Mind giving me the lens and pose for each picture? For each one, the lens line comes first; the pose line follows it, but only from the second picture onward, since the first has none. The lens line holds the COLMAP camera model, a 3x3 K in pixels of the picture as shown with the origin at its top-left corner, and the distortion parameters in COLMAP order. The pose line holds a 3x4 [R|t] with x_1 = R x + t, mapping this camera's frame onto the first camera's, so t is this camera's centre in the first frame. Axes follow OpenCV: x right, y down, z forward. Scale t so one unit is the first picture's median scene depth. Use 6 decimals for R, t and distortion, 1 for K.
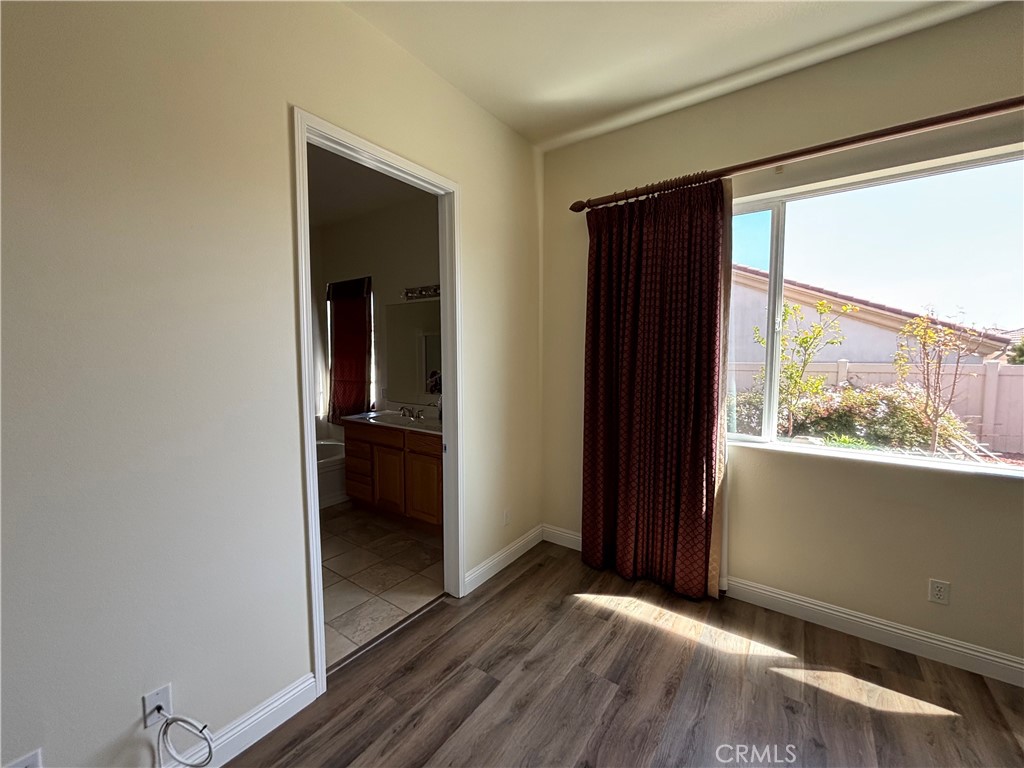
lens RADIAL K [[414.2, 0, 512.2], [0, 414.2, 382.0], [0, 0, 1]] dist [0.006158, -0.000241]
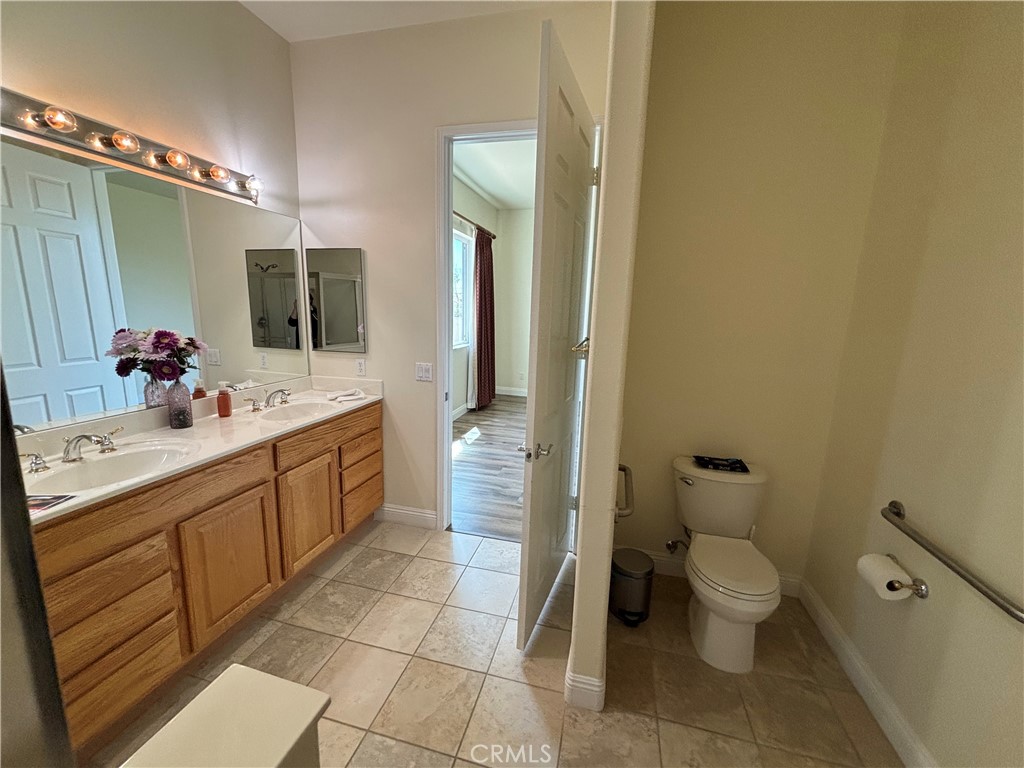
lens RADIAL K [[414.2, 0, 512.6], [0, 414.2, 383.1], [0, 0, 1]] dist [0.006158, -0.000241]
pose [[-0.357565, -0.182519, 0.915879, -1.506499], [0.036447, 0.977241, 0.208977, -0.104300], [-0.933177, 0.108103, -0.342775, 1.550979]]
